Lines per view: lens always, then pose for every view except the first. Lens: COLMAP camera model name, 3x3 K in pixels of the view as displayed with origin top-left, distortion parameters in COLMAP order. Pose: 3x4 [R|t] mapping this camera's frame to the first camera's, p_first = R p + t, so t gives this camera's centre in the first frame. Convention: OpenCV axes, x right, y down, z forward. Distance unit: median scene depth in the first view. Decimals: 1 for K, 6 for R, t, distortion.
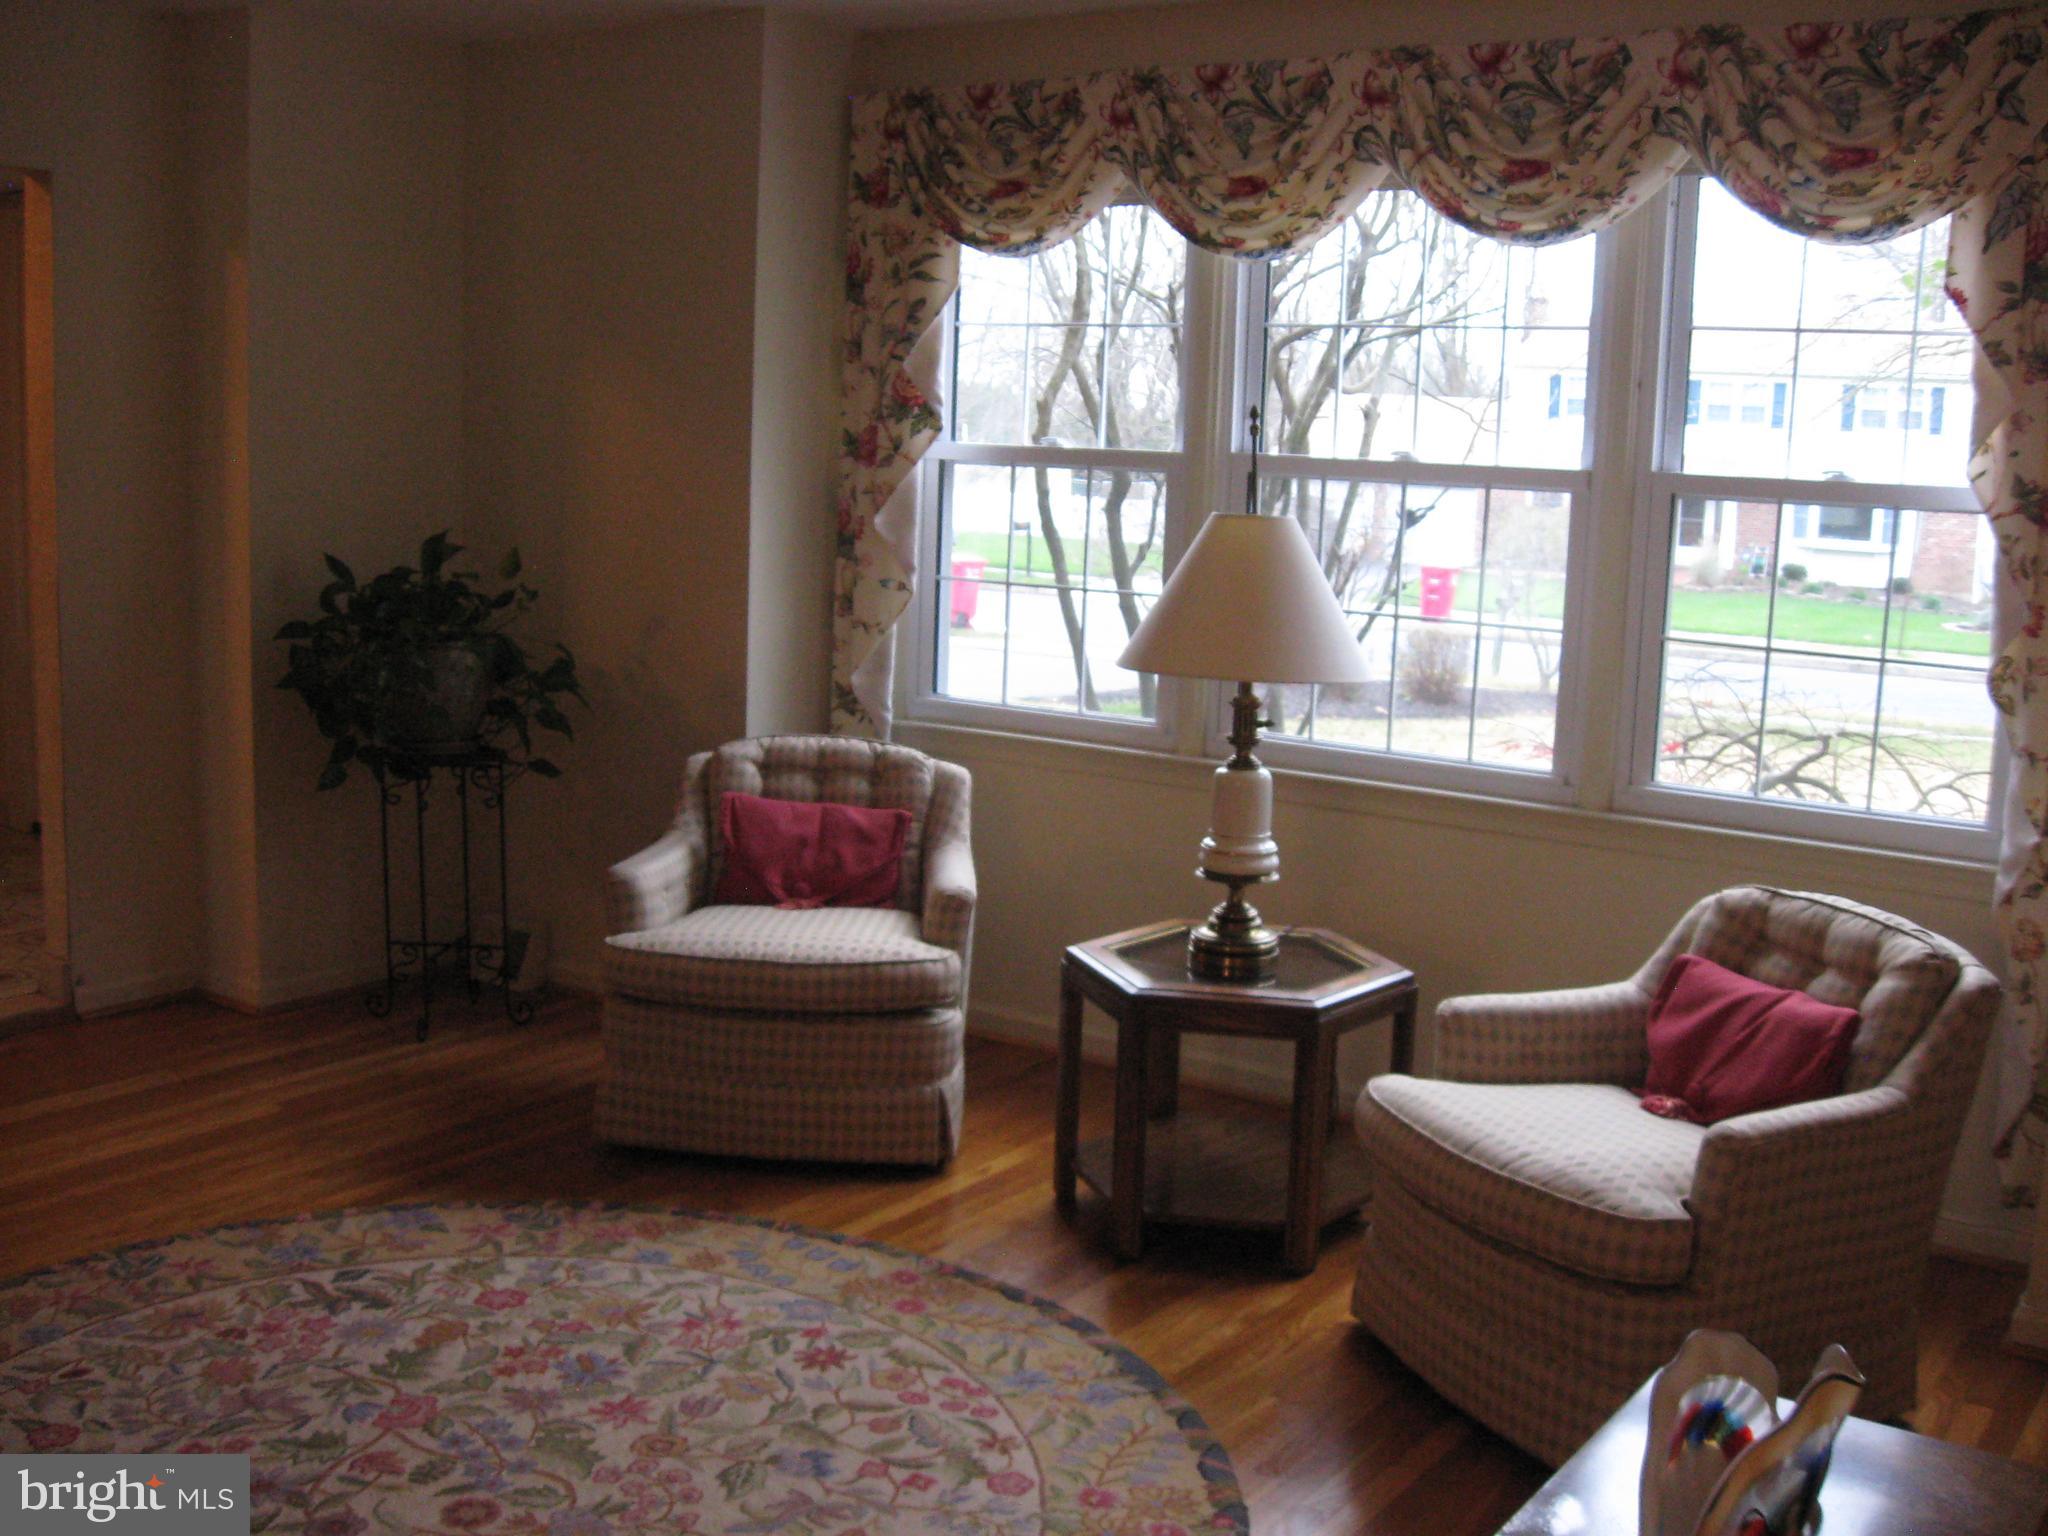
lens RADIAL K [[2115.6, 0, 1011.7], [0, 2115.6, 762.8], [0, 0, 1]] dist [-0.142354, 0.075440]
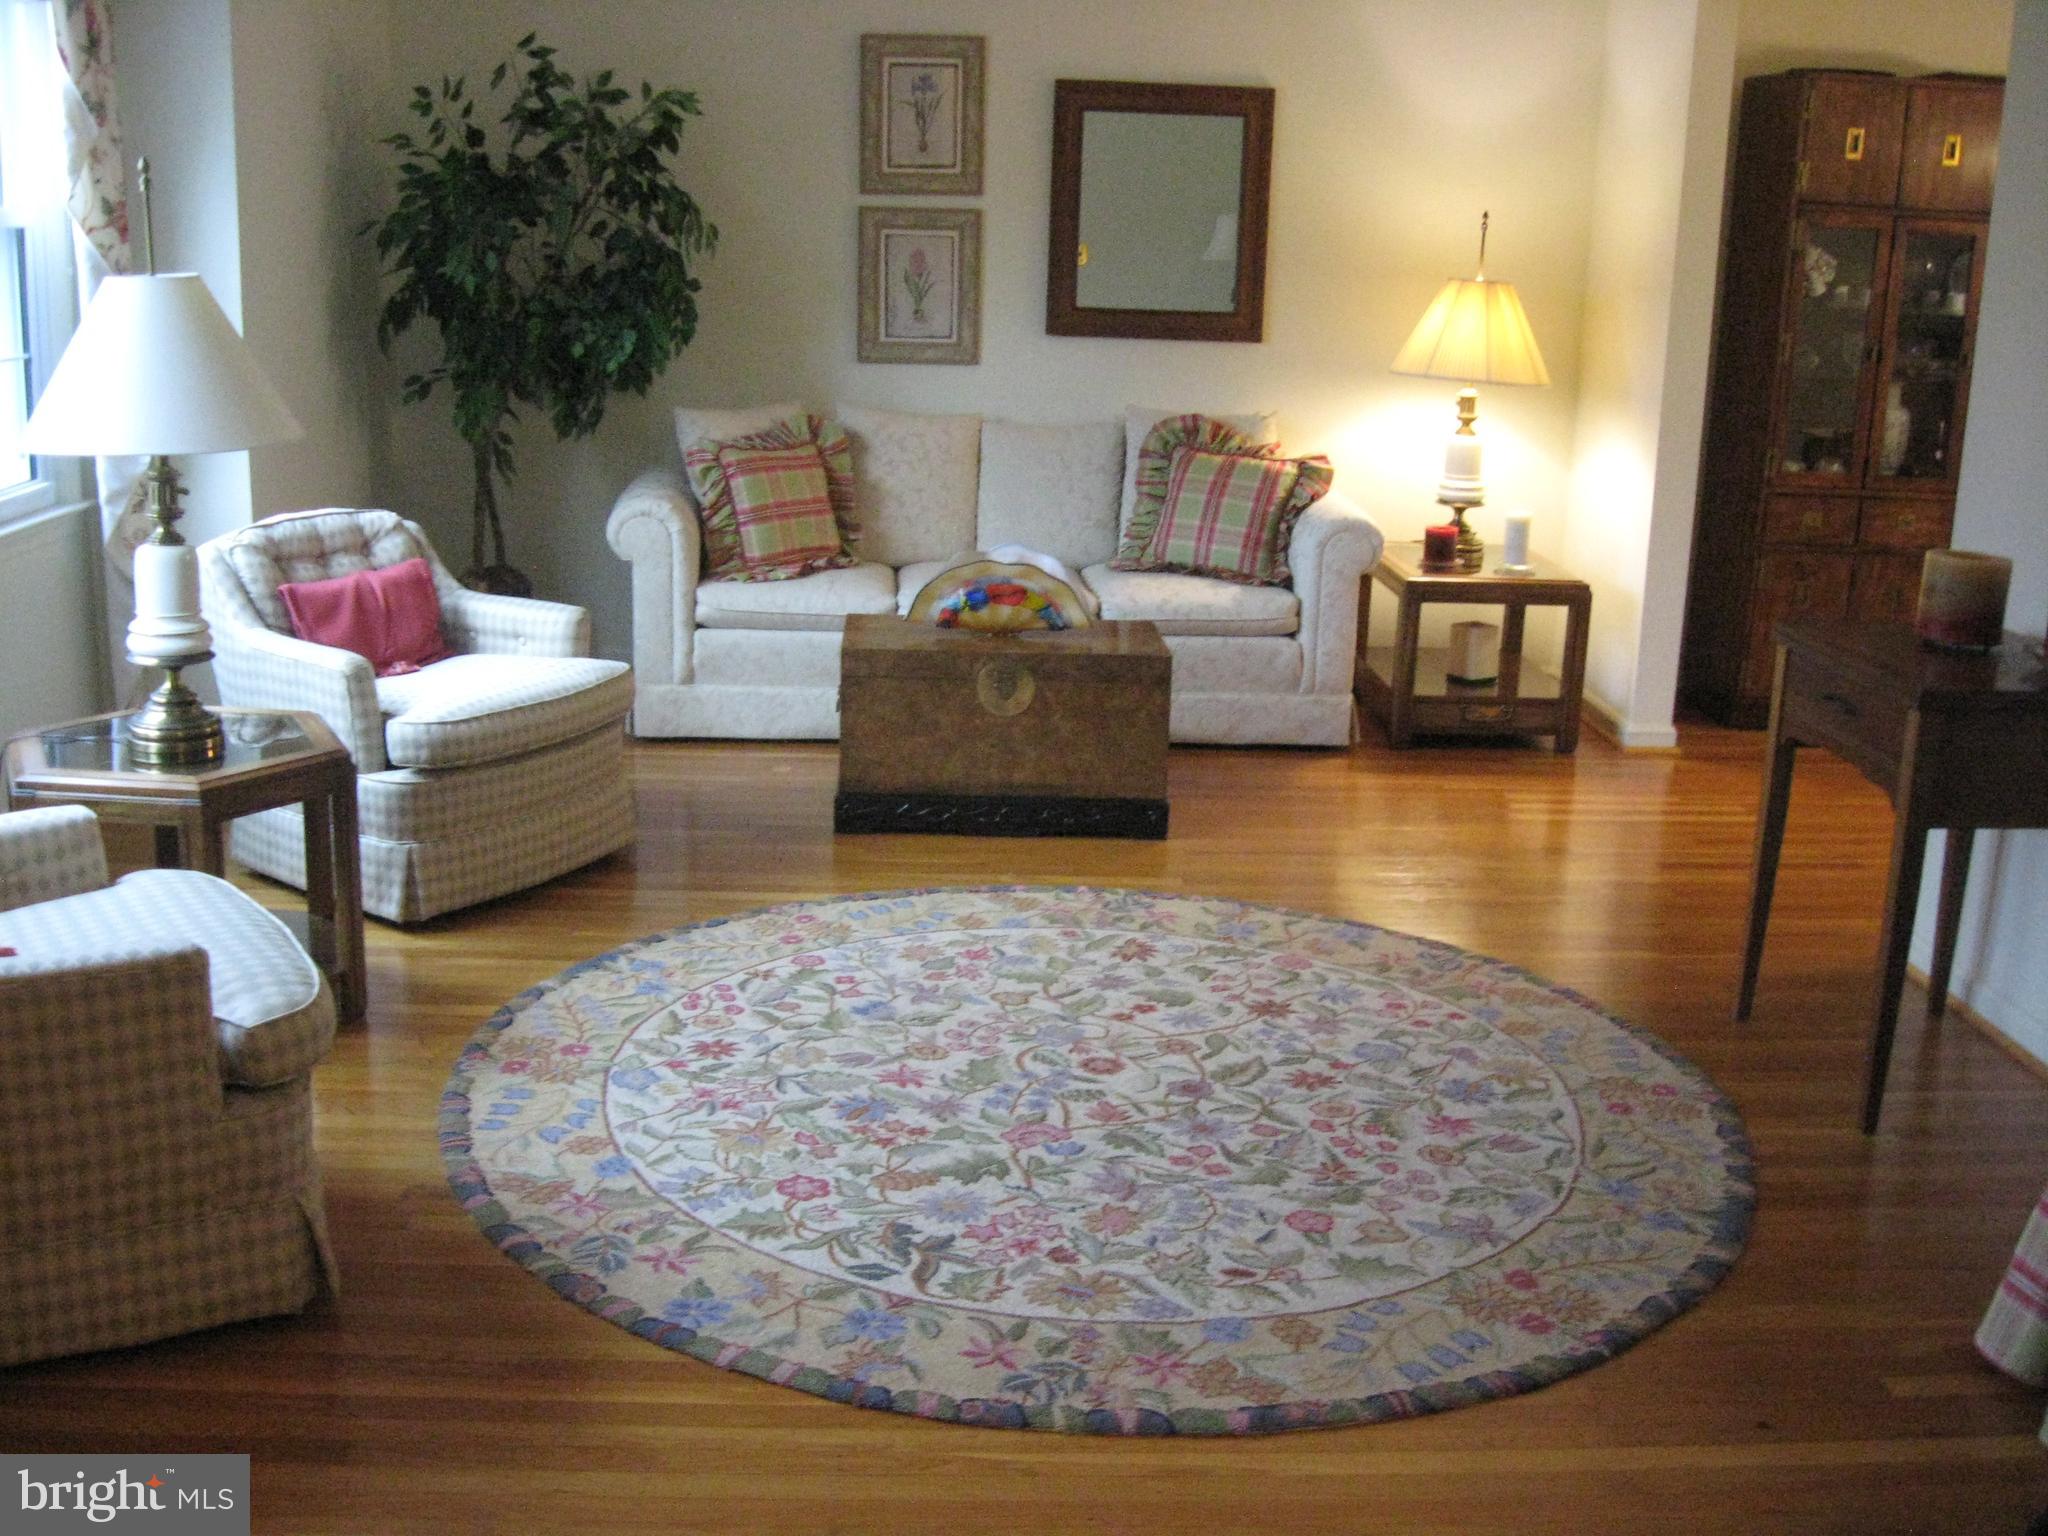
lens RADIAL K [[2115.6, 0, 1011.7], [0, 2115.6, 762.8], [0, 0, 1]] dist [-0.142354, 0.075440]
pose [[-0.617789, -0.247708, 0.746309, -0.850980], [0.068711, 0.928452, 0.365042, -0.221188], [-0.783336, 0.276799, -0.556567, 1.253553]]
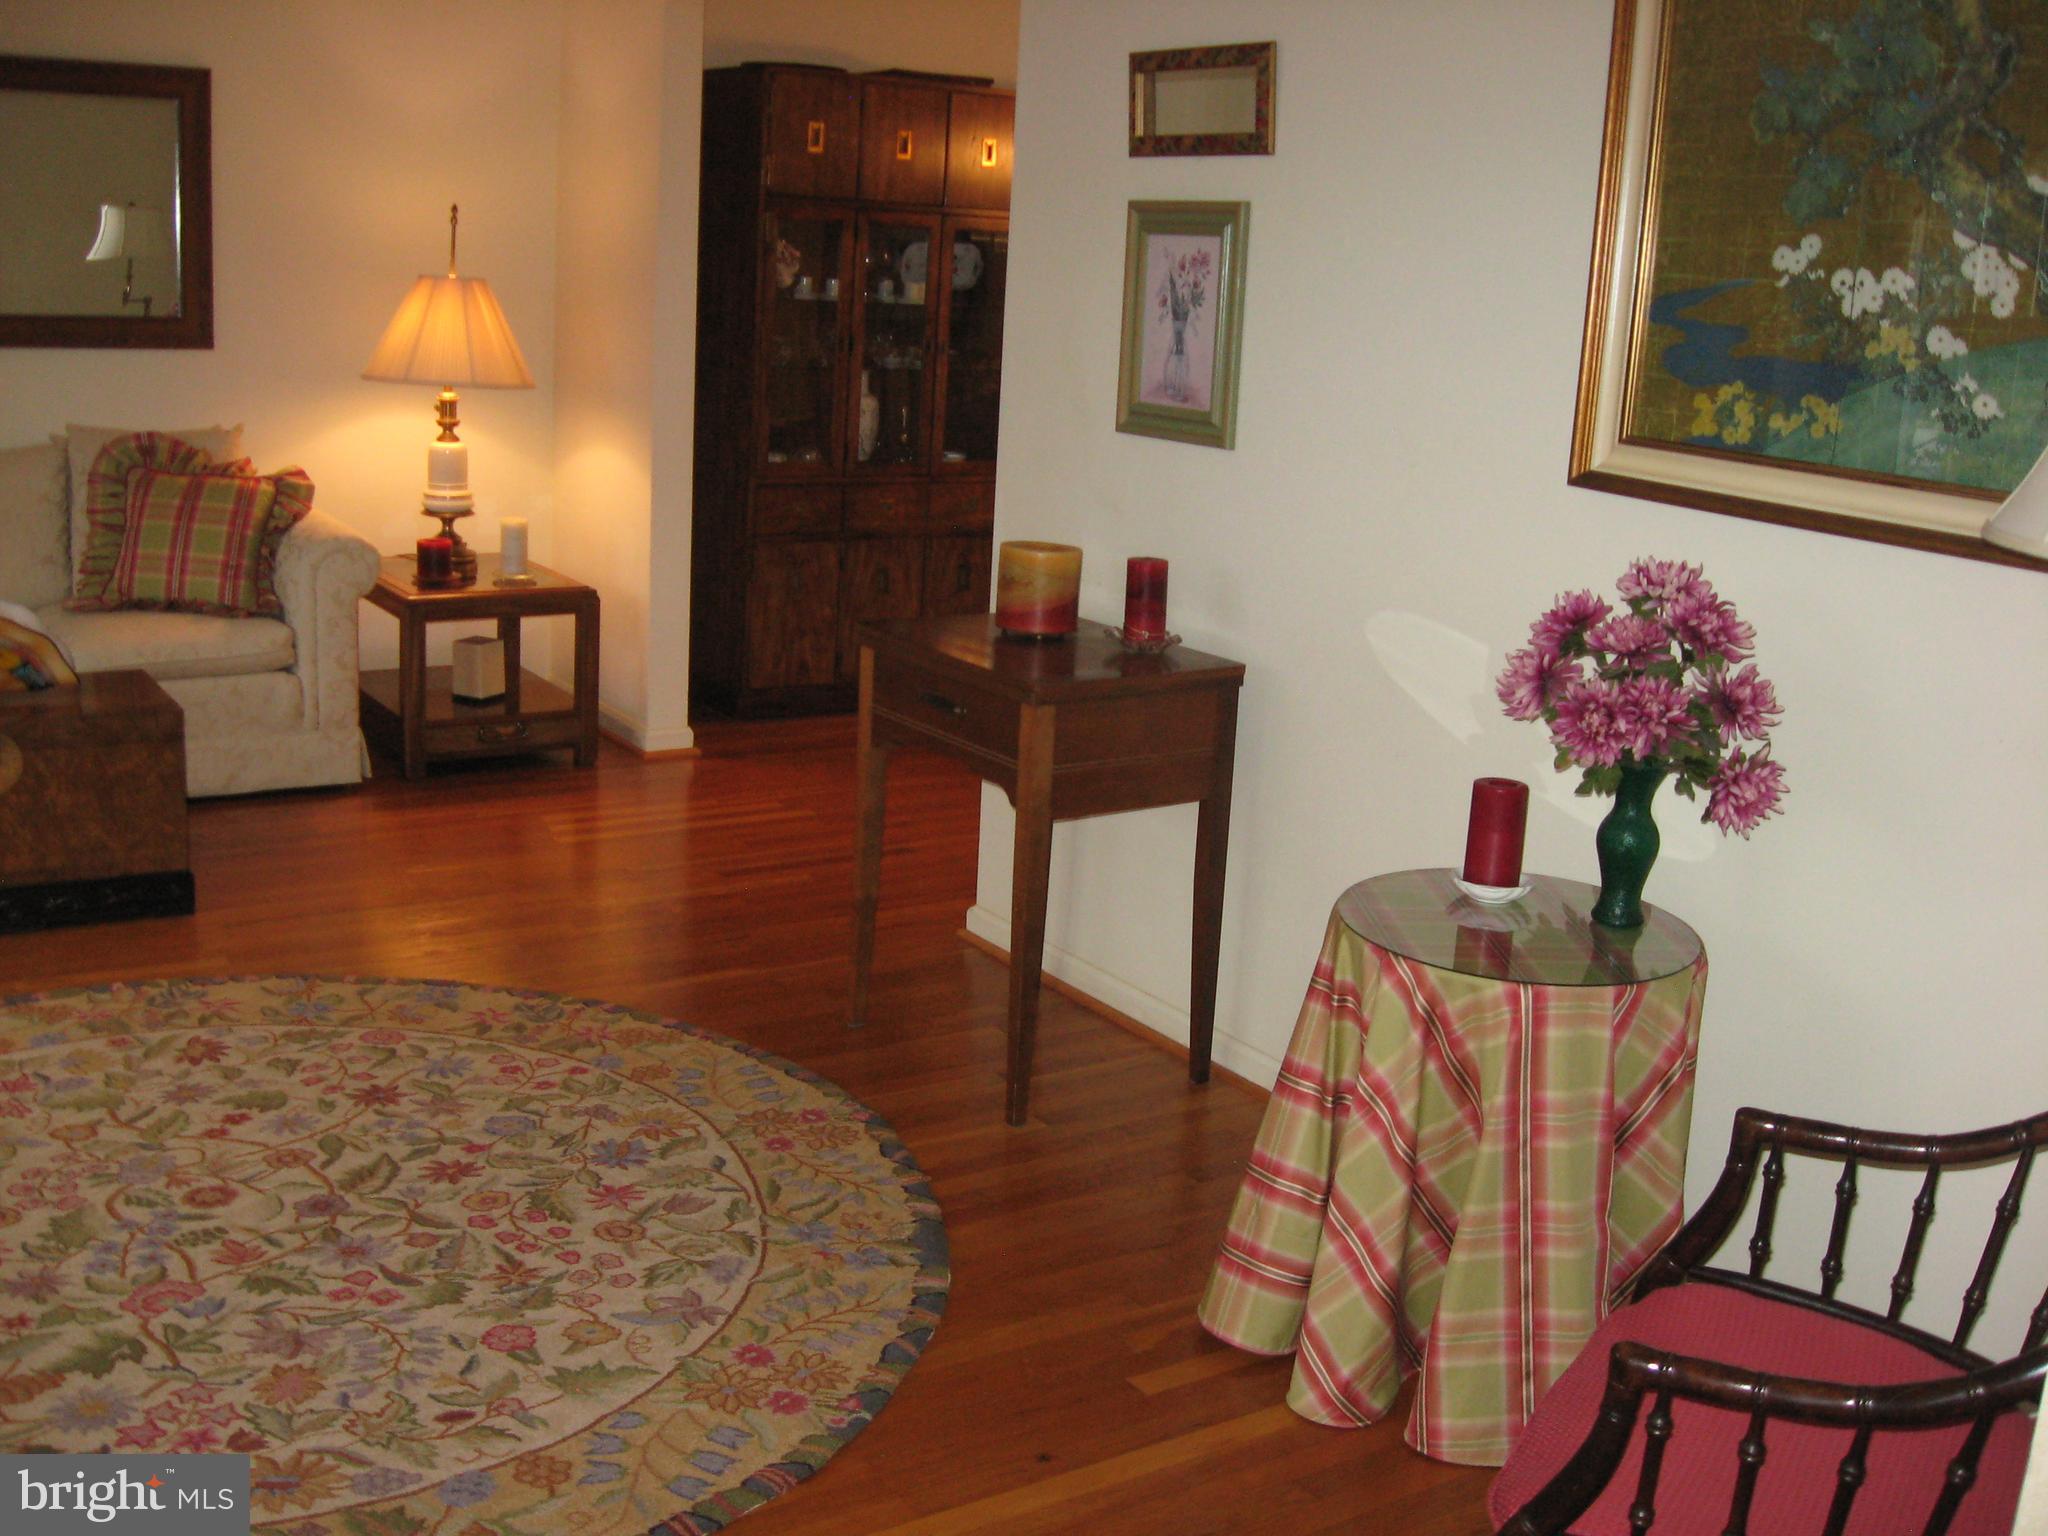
lens RADIAL K [[2115.6, 0, 1011.7], [0, 2115.6, 762.8], [0, 0, 1]] dist [-0.142354, 0.075440]
pose [[-0.926853, -0.167454, 0.336010, -0.730888], [-0.029027, 0.924298, 0.380565, -0.216832], [-0.374300, 0.342975, -0.861549, 1.249143]]
